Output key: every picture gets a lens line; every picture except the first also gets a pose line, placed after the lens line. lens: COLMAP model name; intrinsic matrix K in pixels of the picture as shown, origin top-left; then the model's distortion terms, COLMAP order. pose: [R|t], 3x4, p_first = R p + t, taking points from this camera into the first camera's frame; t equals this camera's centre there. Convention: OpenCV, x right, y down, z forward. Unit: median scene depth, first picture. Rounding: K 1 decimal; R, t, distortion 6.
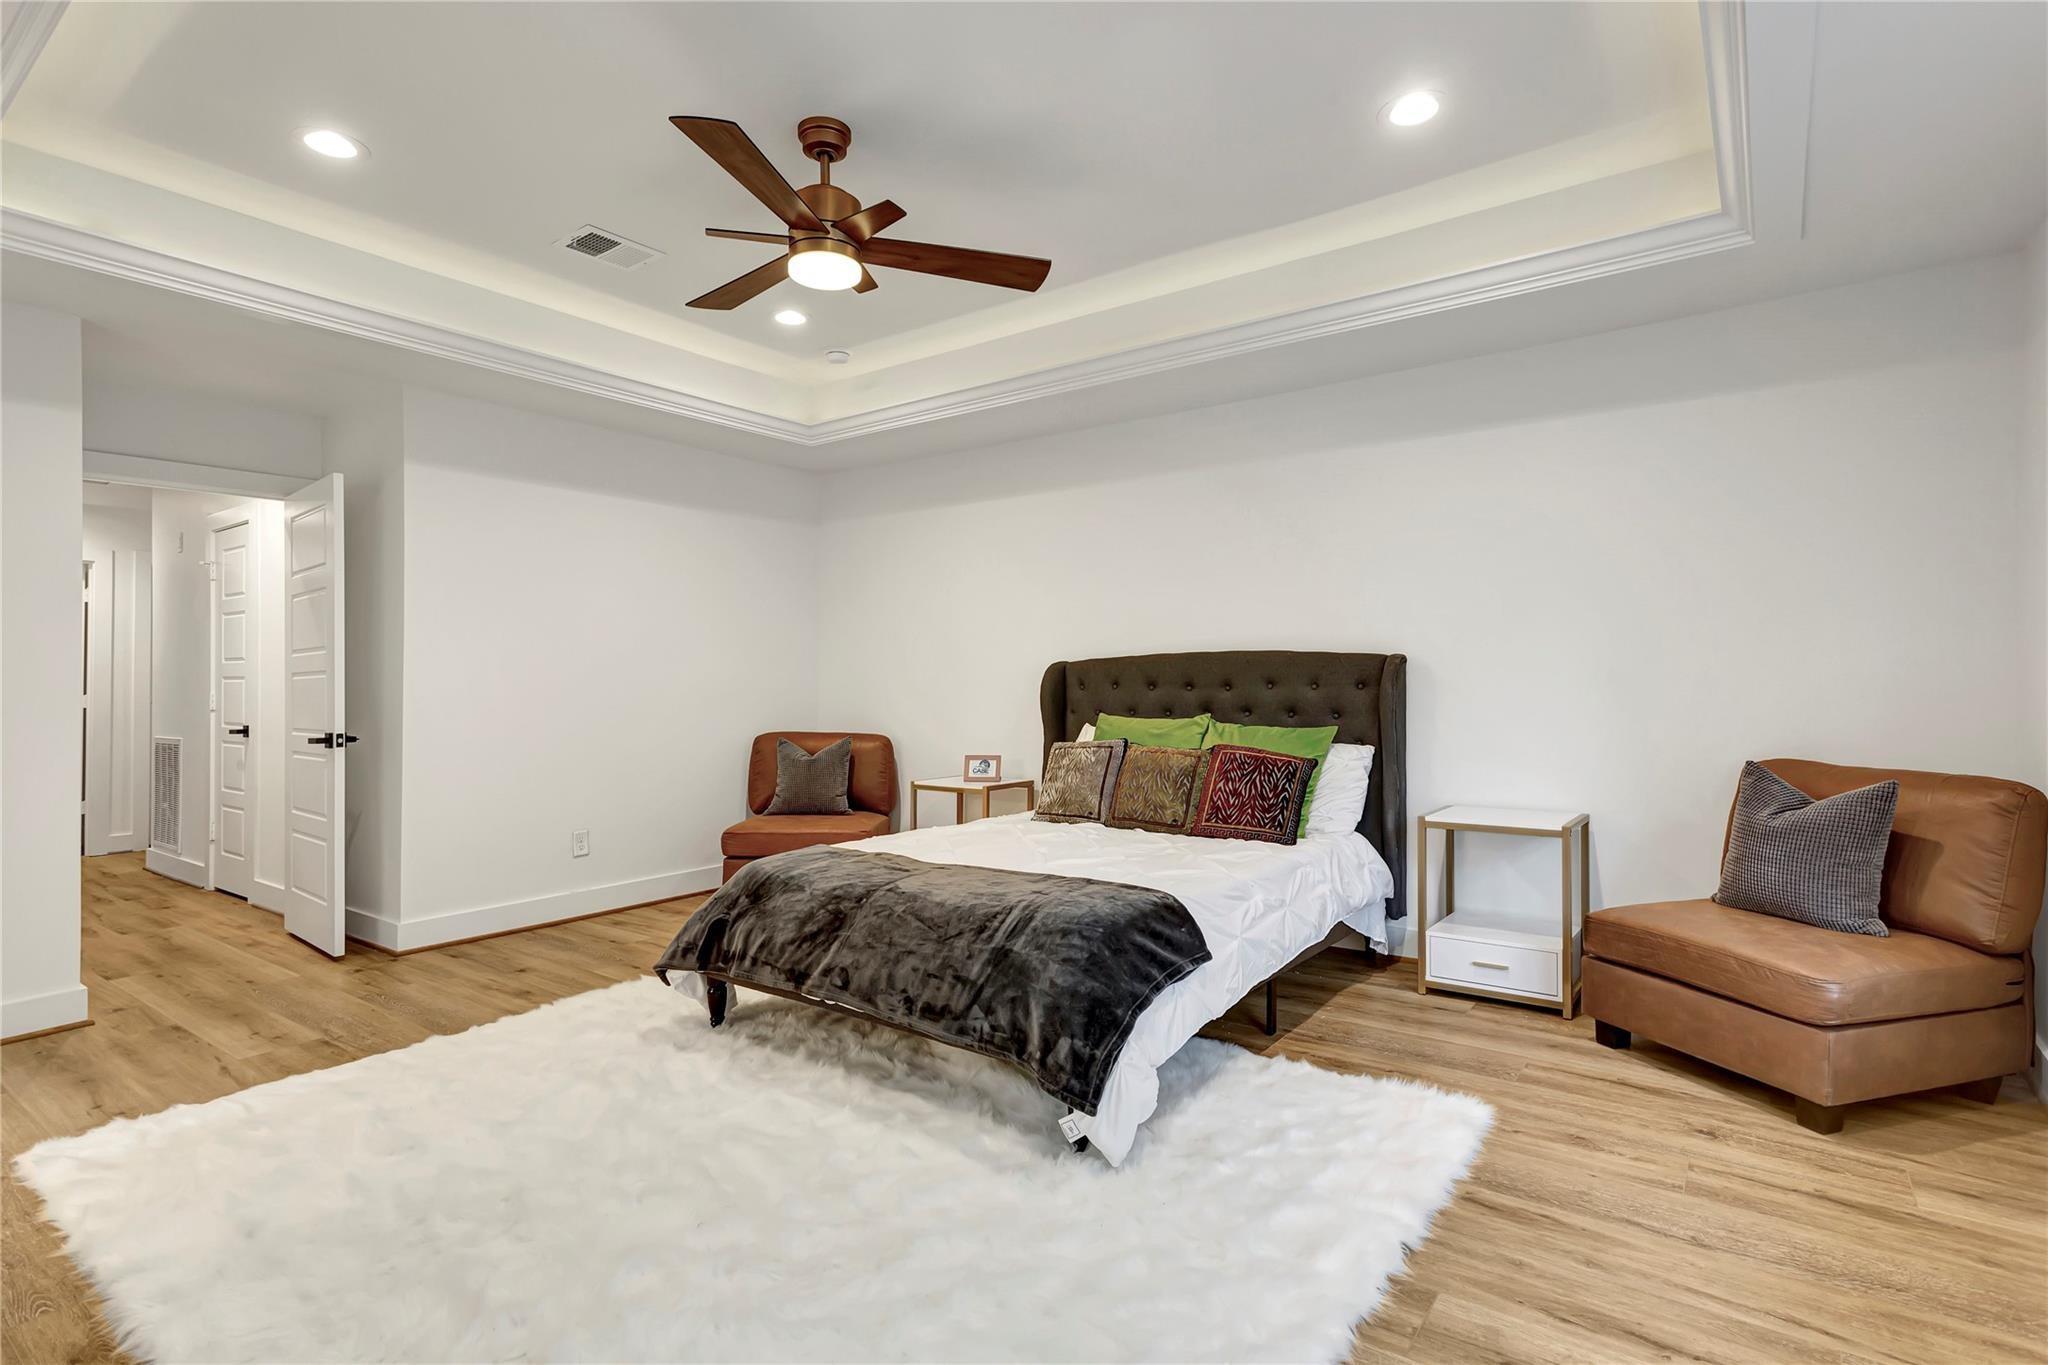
lens RADIAL K [[1003.4, 0, 1018.5], [0, 1003.4, 708.8], [0, 0, 1]] dist [0.009131, 0.000187]
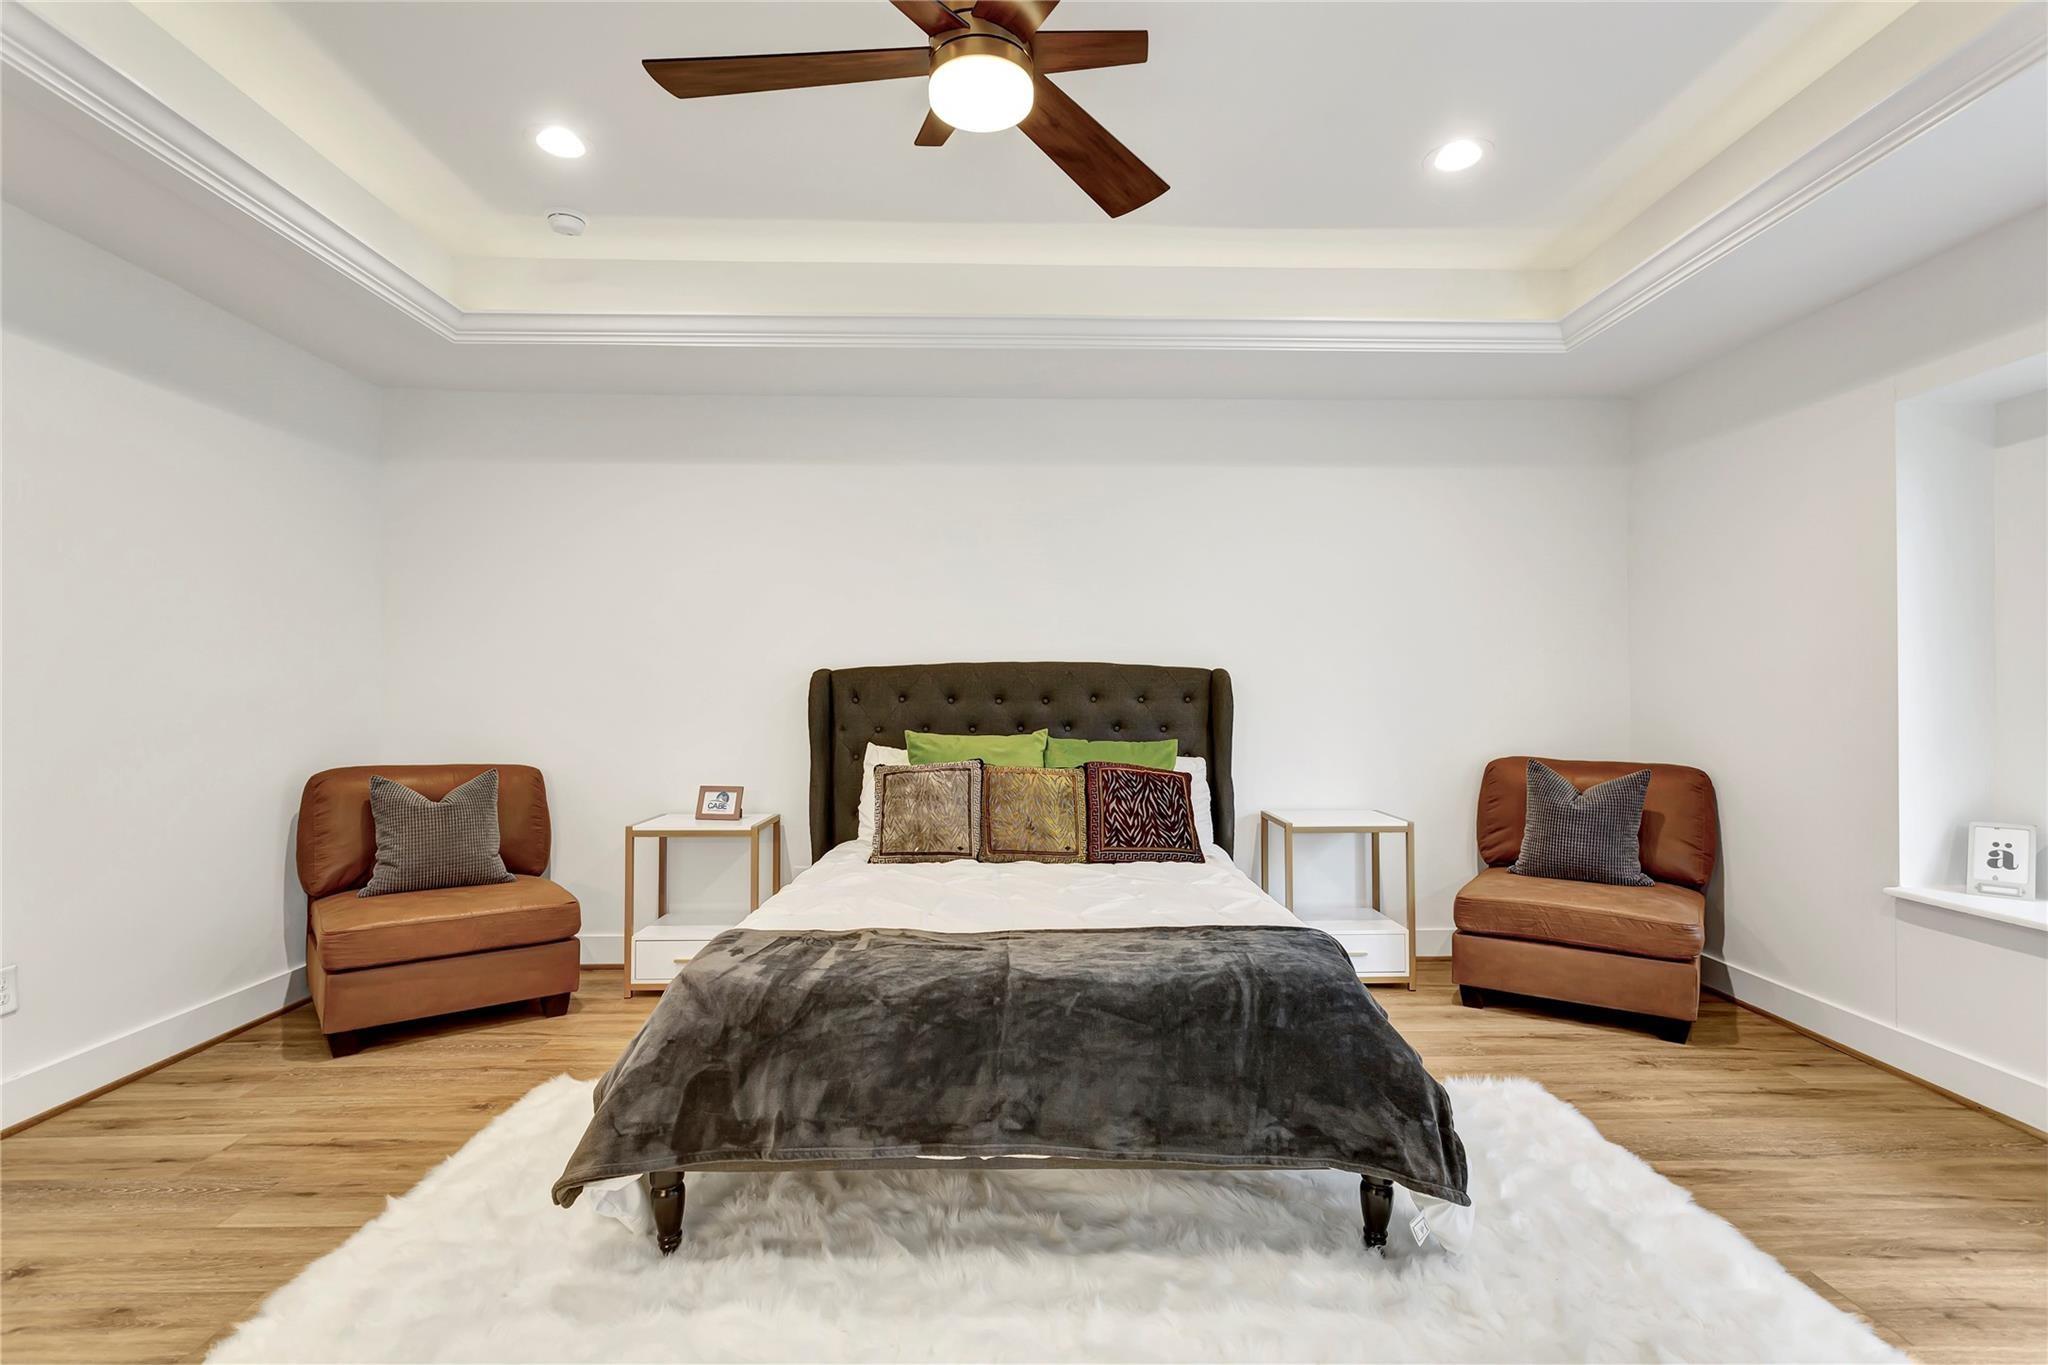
lens RADIAL K [[982.3, 0, 1026.1], [0, 982.3, 712.0], [0, 0, 1]] dist [0.003551, 0.001740]
pose [[0.790118, -0.004206, 0.612940, -0.433654], [0.010785, 0.999917, -0.007041, -0.005324], [-0.612860, 0.012174, 0.790098, 0.338252]]
